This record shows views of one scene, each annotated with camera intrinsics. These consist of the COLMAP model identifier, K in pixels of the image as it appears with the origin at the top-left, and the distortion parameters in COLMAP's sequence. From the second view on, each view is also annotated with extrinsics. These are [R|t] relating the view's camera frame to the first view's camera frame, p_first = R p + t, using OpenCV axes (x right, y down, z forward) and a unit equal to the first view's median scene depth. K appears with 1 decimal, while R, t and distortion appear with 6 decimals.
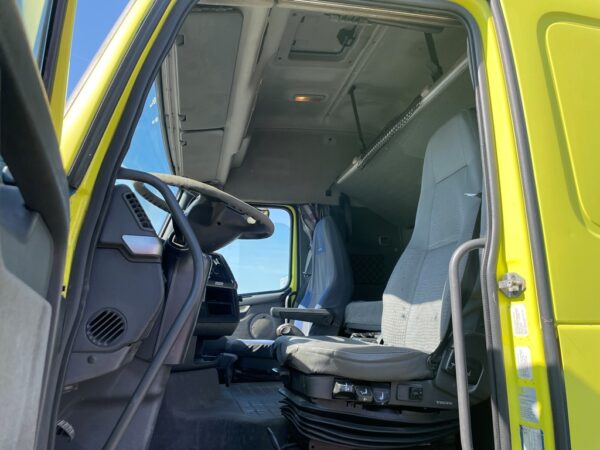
lens RADIAL K [[445.8, 0, 298.7], [0, 445.8, 236.8], [0, 0, 1]] dist [0.083037, -0.114781]
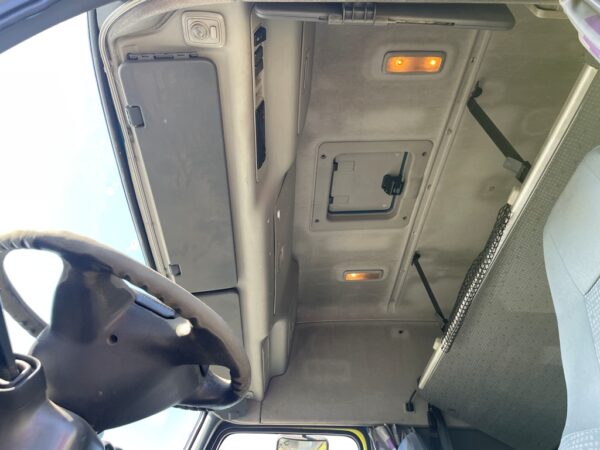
lens RADIAL K [[445.8, 0, 298.7], [0, 445.8, 236.8], [0, 0, 1]] dist [0.083037, -0.114781]
pose [[0.980314, -0.121123, -0.155925, 0.043382], [0.017449, 0.839782, -0.542644, 0.064693], [0.196670, 0.529241, 0.825364, 0.282130]]
